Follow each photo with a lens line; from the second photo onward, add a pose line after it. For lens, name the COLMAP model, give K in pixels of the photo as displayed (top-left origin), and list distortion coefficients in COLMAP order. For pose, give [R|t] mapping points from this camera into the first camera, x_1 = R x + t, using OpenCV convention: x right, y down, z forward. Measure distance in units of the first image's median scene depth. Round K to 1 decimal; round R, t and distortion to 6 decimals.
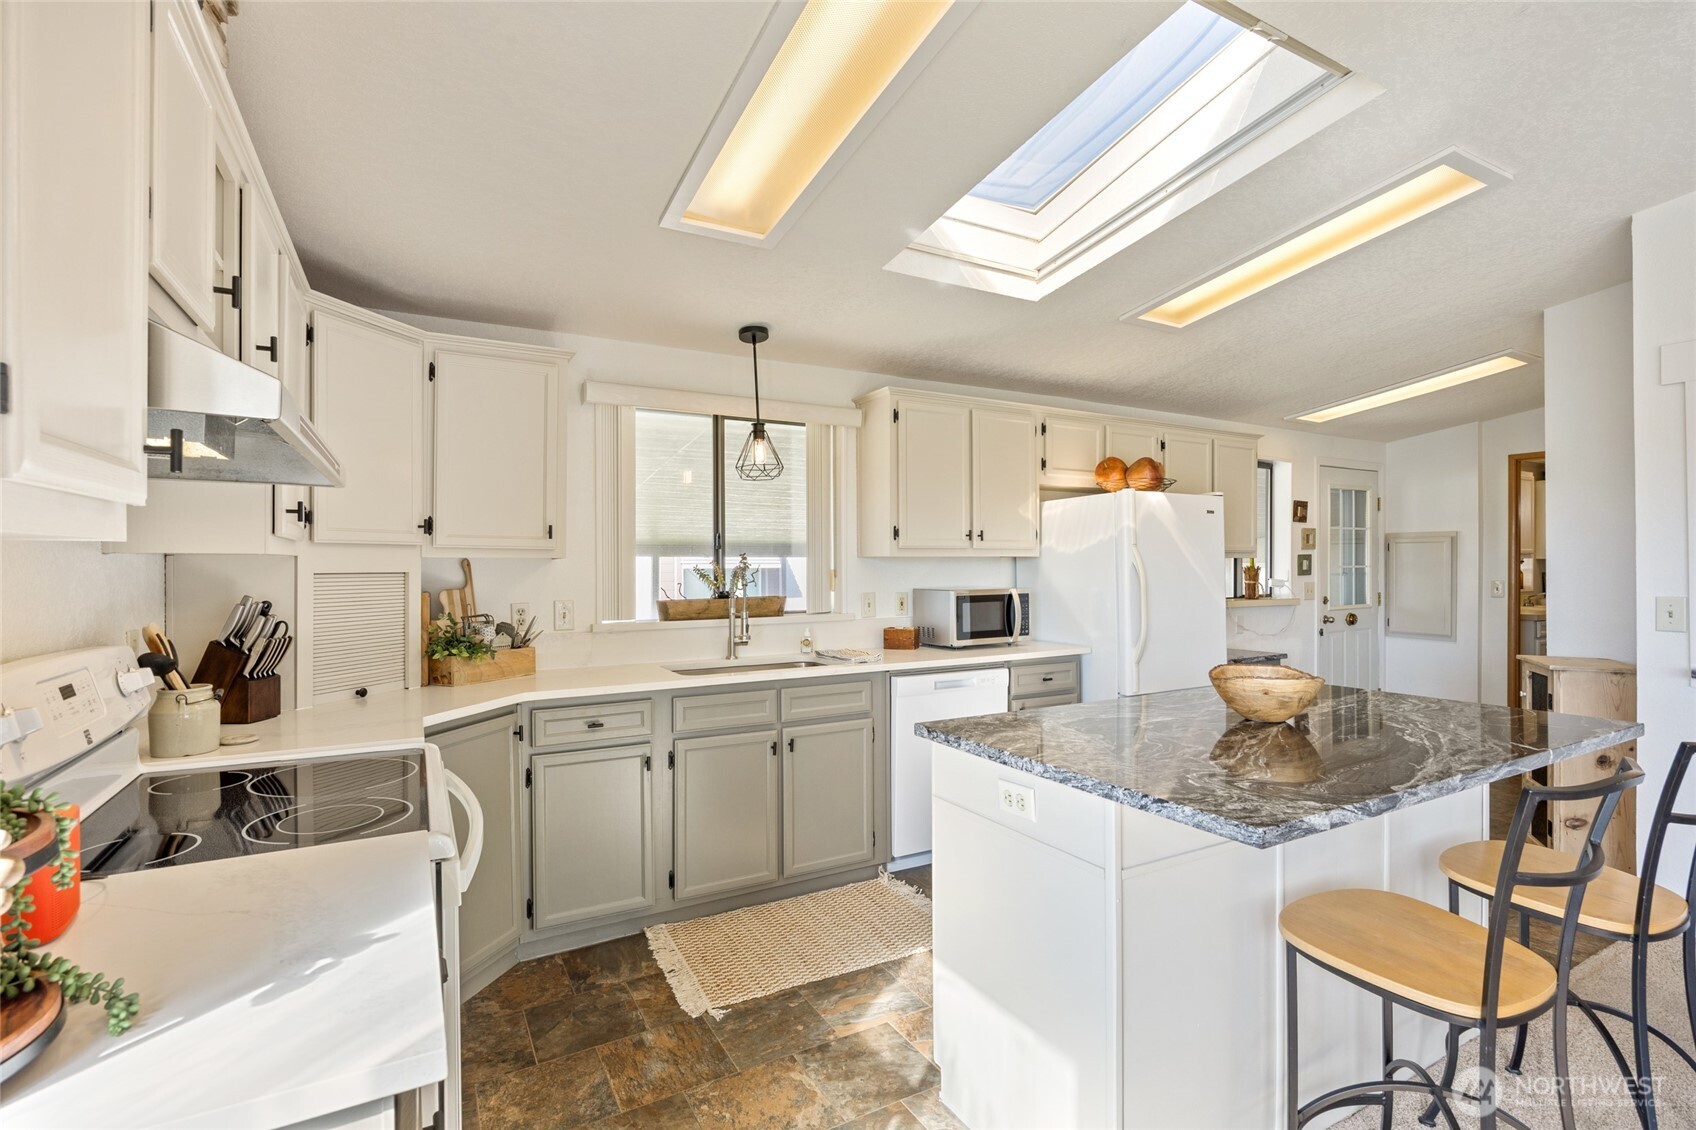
lens RADIAL K [[785.4, 0, 848.0], [0, 785.4, 565.0], [0, 0, 1]] dist [-0.014314, -0.000624]
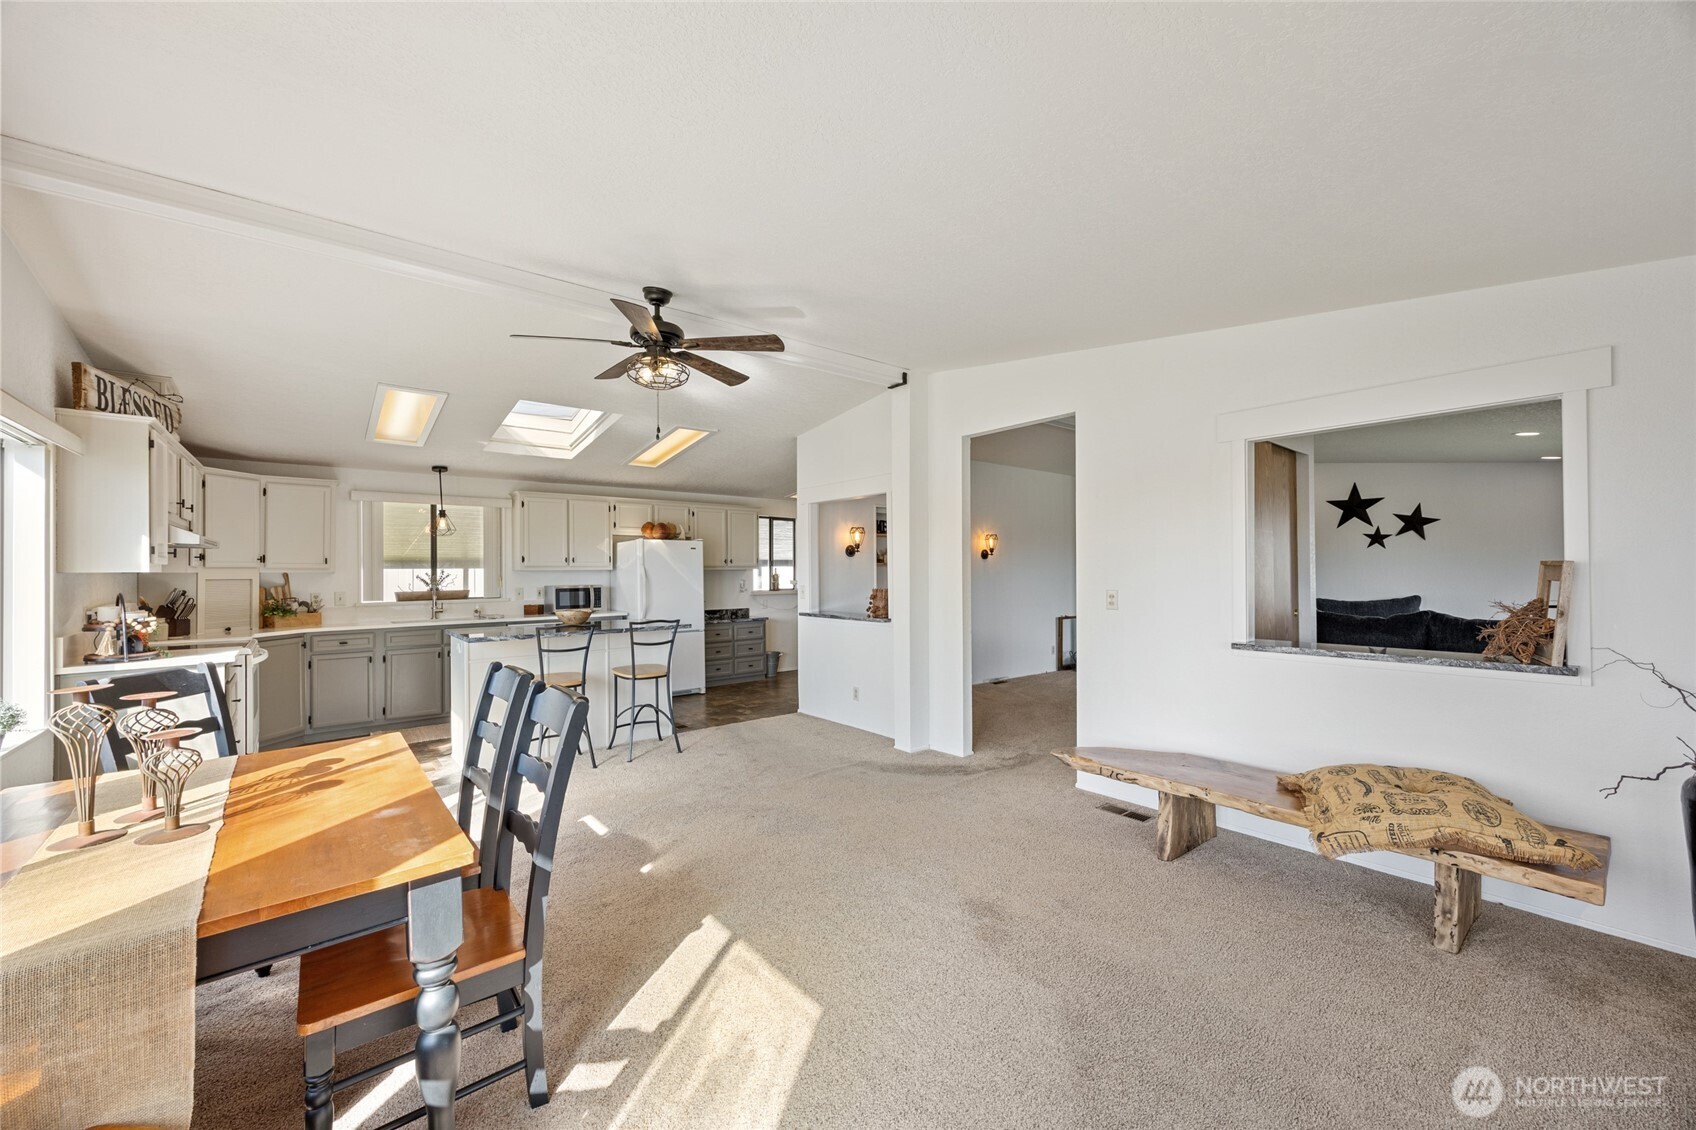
lens RADIAL K [[661.4, 0, 848.0], [0, 661.4, 565.0], [0, 0, 1]] dist [0.006876, -0.002002]
pose [[0.984178, -0.003202, 0.177155, 0.610119], [0.005131, 0.999932, -0.010433, -0.002028], [-0.177110, 0.011176, 0.984128, -0.923936]]
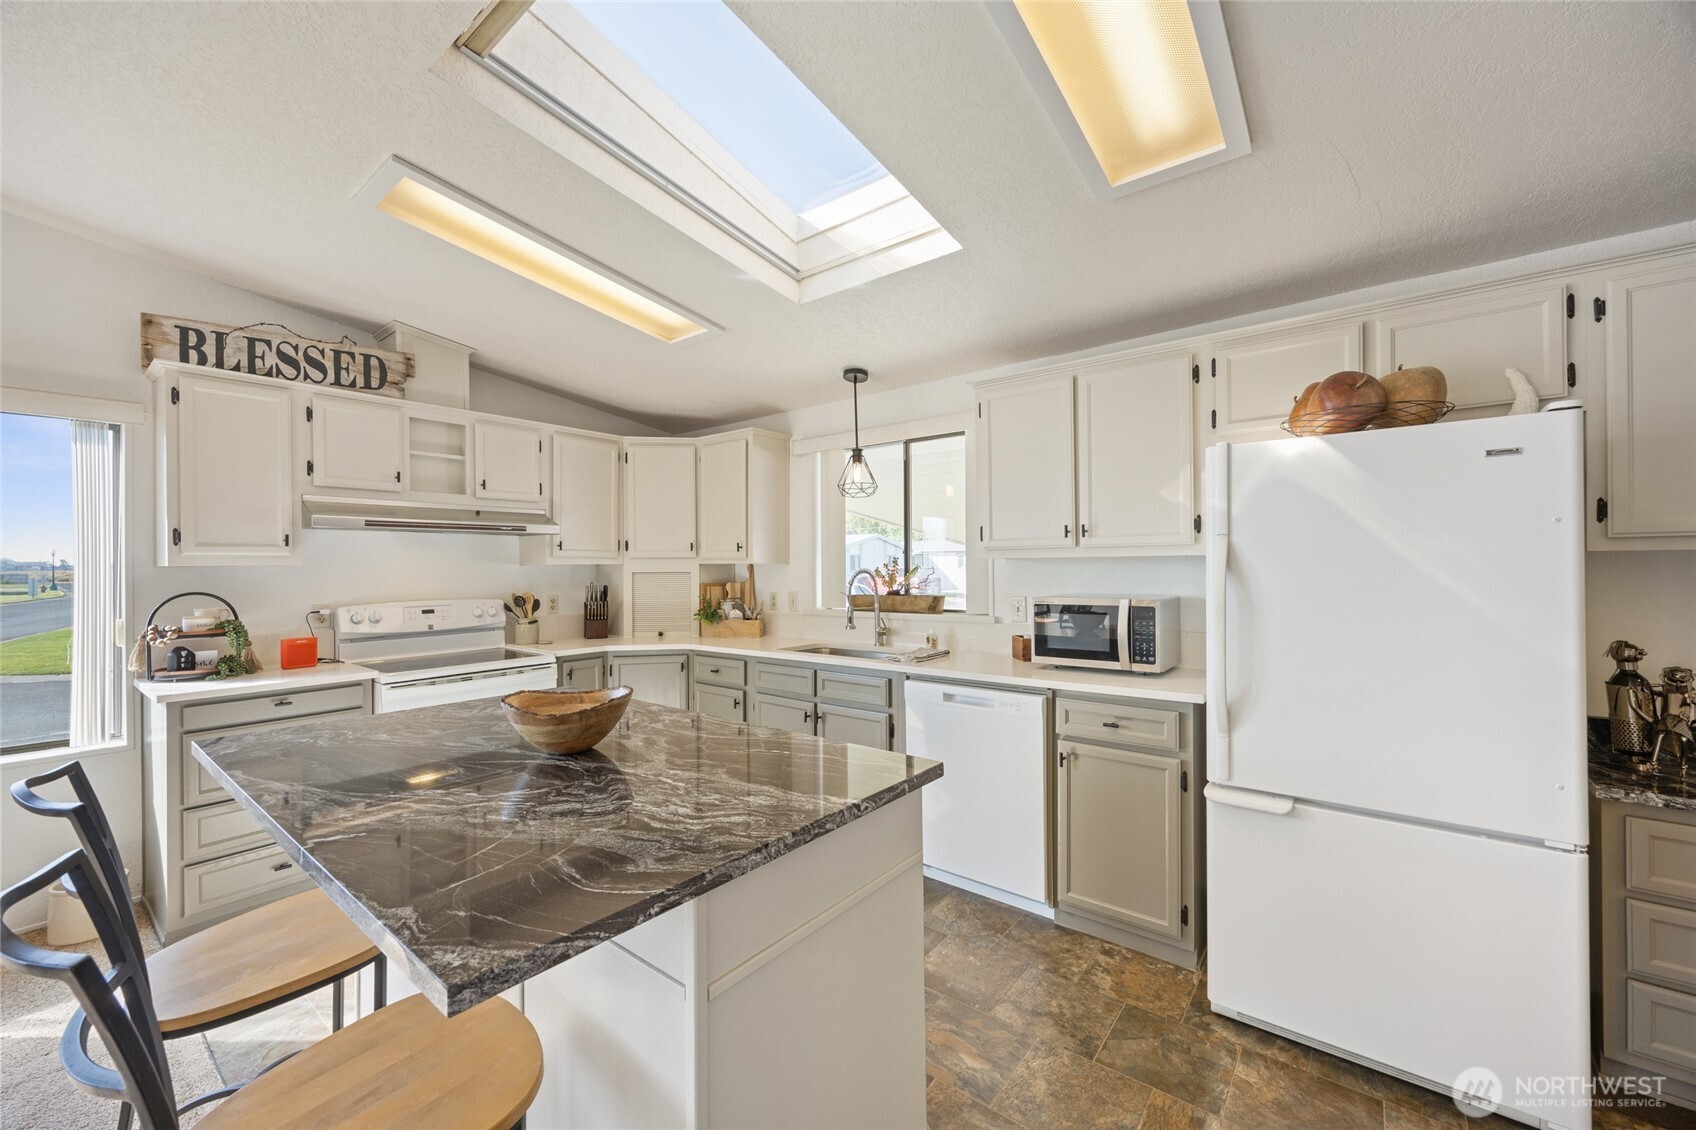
lens RADIAL K [[661.4, 0, 848.0], [0, 661.4, 565.0], [0, 0, 1]] dist [0.006876, -0.002002]
pose [[0.387340, -0.000857, -0.921936, 0.735260], [0.006127, 0.999980, 0.001645, -0.005374], [0.921916, -0.006286, 0.387338, 0.544007]]
